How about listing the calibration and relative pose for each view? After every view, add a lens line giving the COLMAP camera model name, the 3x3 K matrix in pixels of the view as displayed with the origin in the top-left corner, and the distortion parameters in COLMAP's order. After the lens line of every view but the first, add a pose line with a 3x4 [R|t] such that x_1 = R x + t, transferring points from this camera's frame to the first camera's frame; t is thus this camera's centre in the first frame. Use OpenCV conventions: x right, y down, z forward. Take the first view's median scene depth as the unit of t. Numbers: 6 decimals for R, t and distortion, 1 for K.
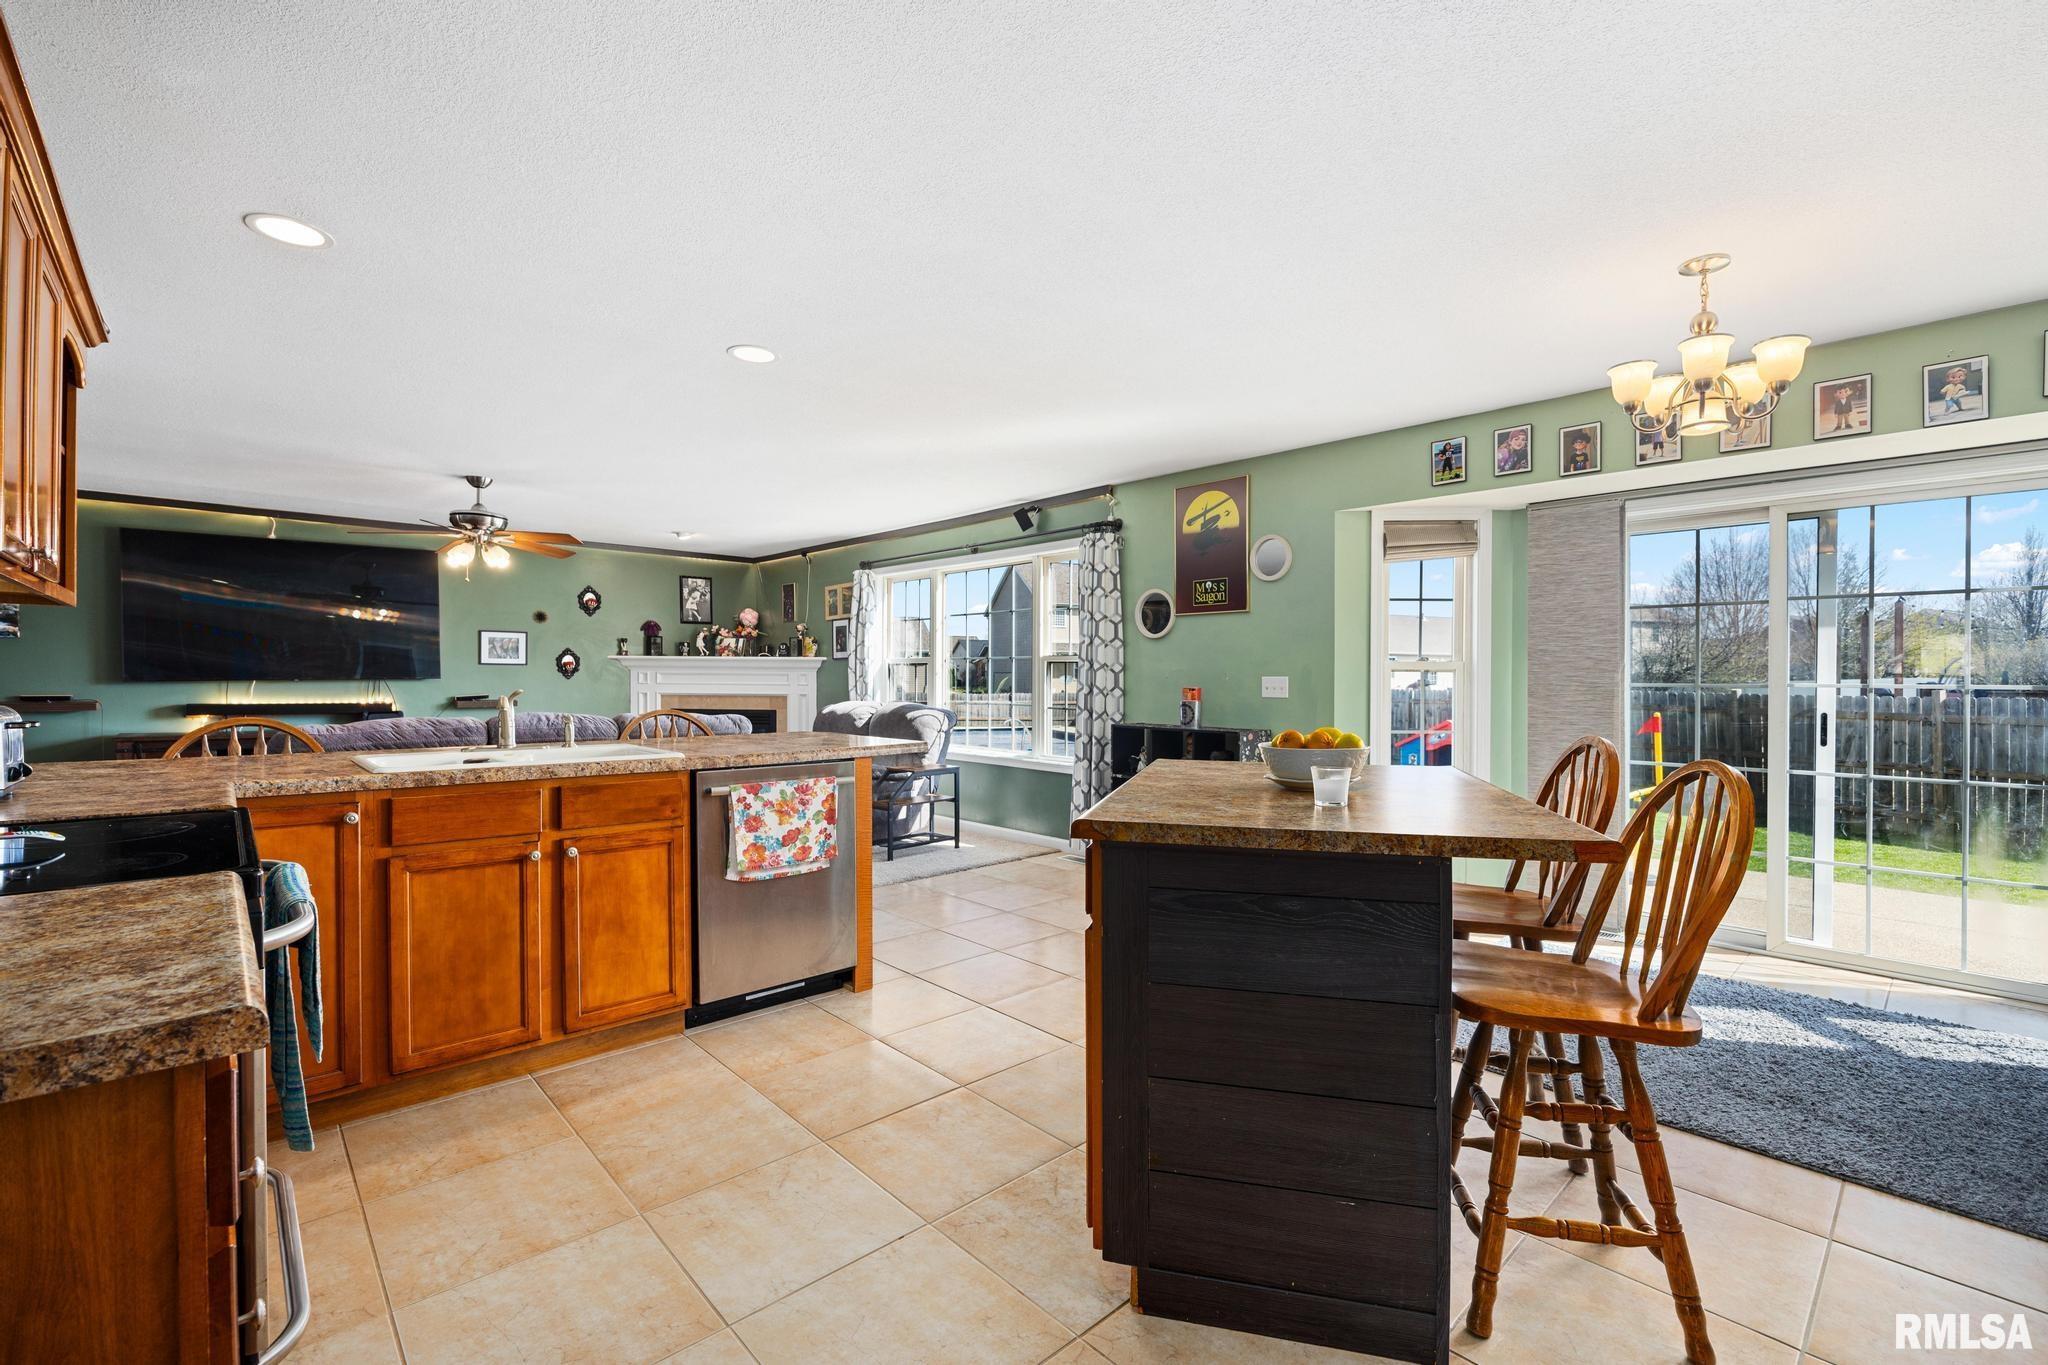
lens RADIAL K [[873.5, 0, 1024.0], [0, 873.5, 682.5], [0, 0, 1]] dist [-0.001013, -0.000079]
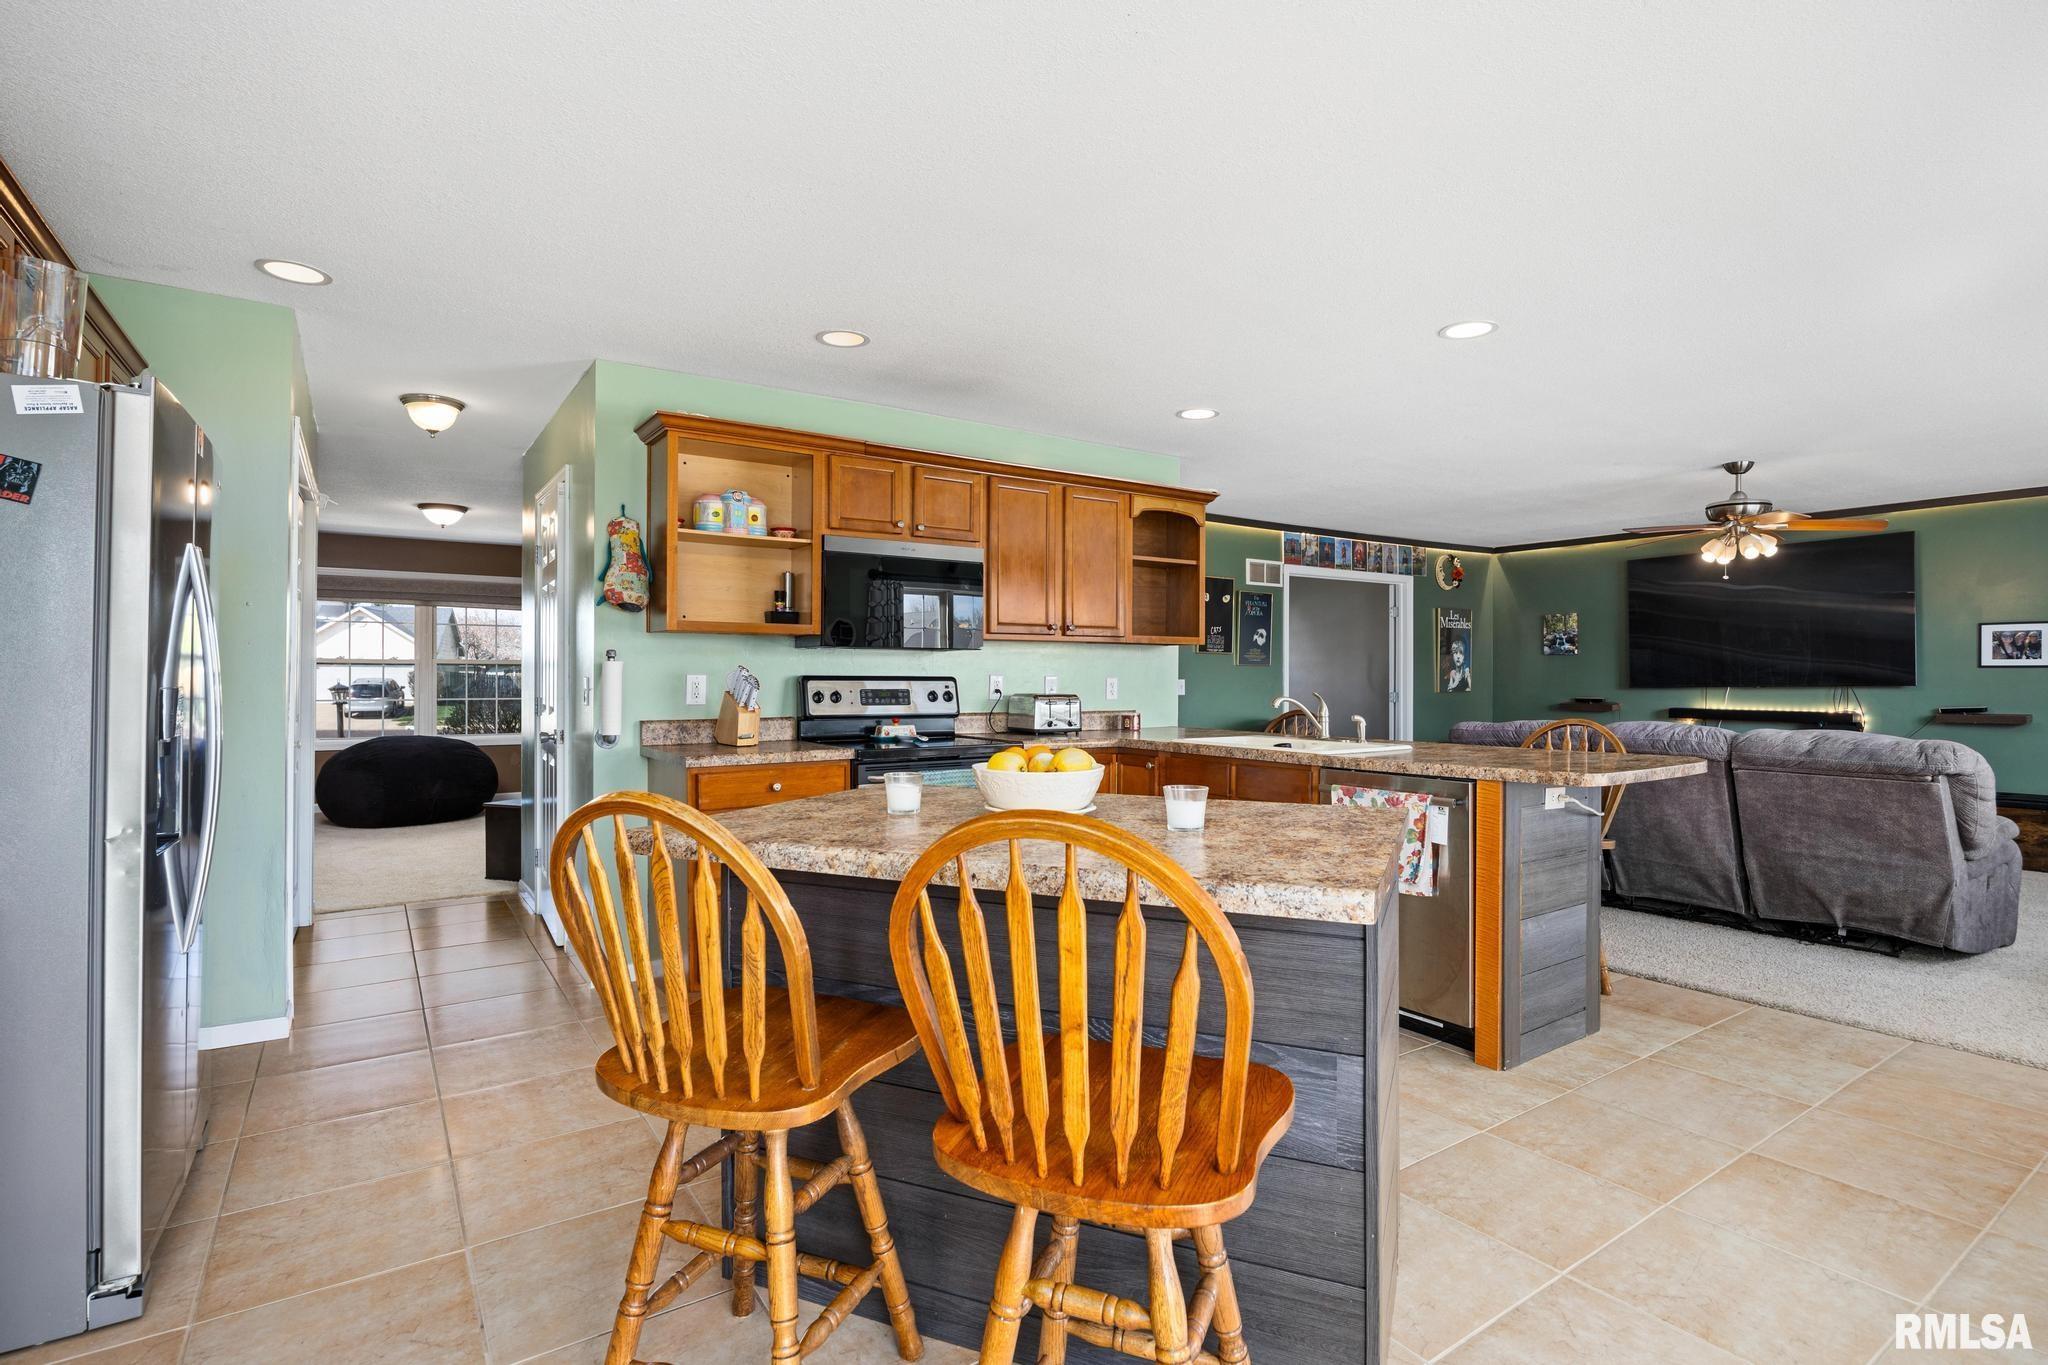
lens RADIAL K [[993.2, 0, 1034.4], [0, 993.2, 676.7], [0, 0, 1]] dist [-0.015283, -0.000065]
pose [[-0.141060, -0.006775, -0.989978, 0.409056], [-0.007462, 0.999955, -0.005780, -0.001805], [0.989973, 0.006572, -0.141104, 0.363835]]
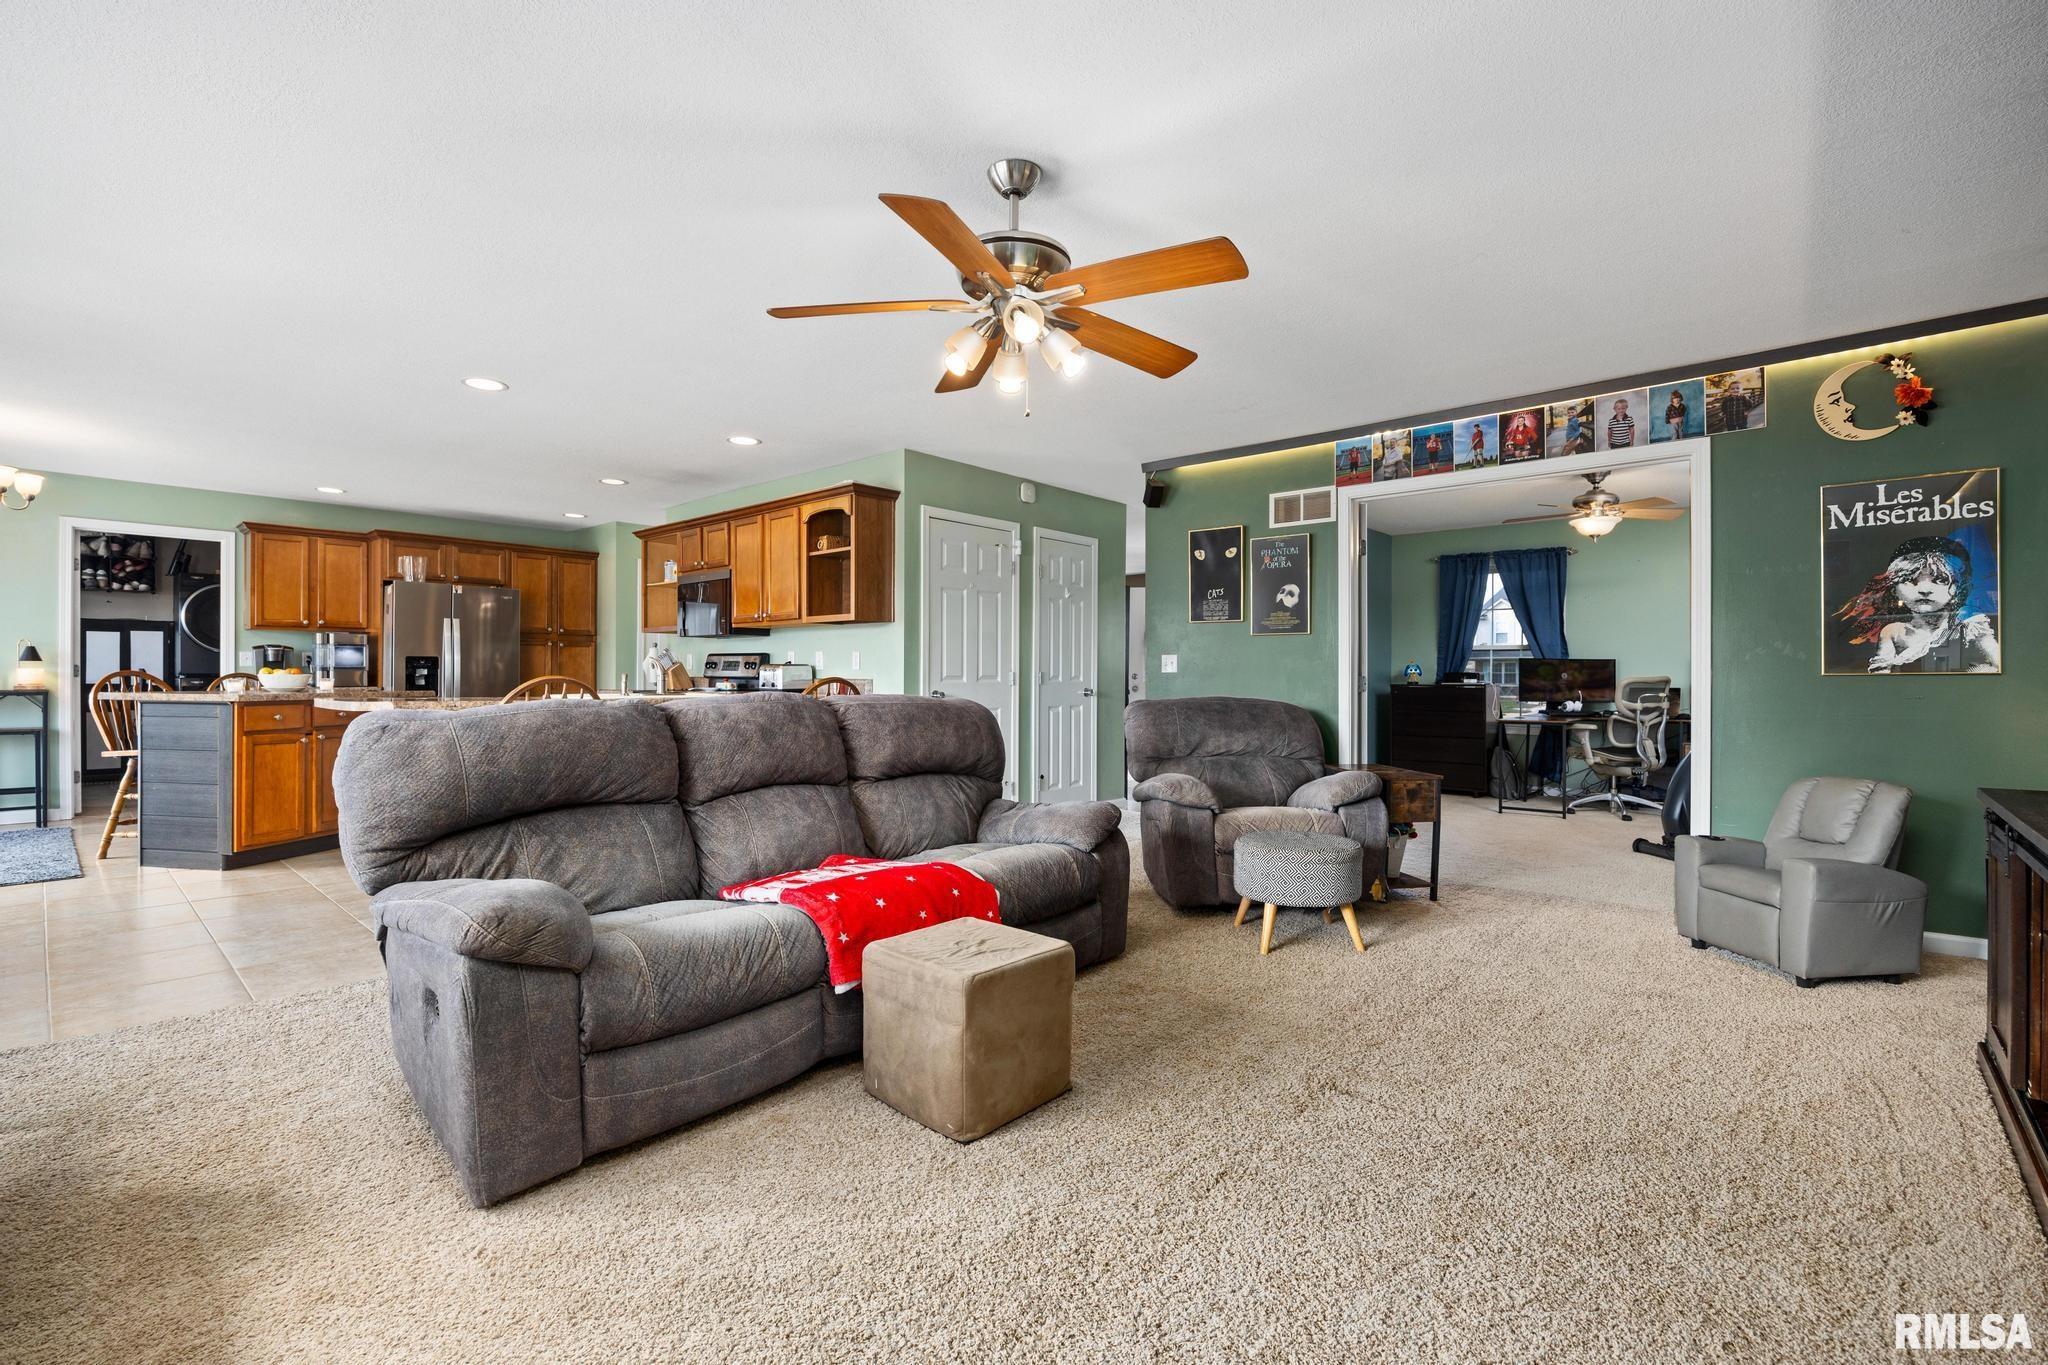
lens RADIAL K [[902.1, 0, 1024.0], [0, 902.1, 682.5], [0, 0, 1]] dist [-0.019351, 0.000258]
pose [[-0.994536, -0.012749, -0.103610, -0.495903], [-0.013728, 0.999868, 0.008742, 0.014934], [0.103485, 0.010117, -0.994580, 1.239794]]
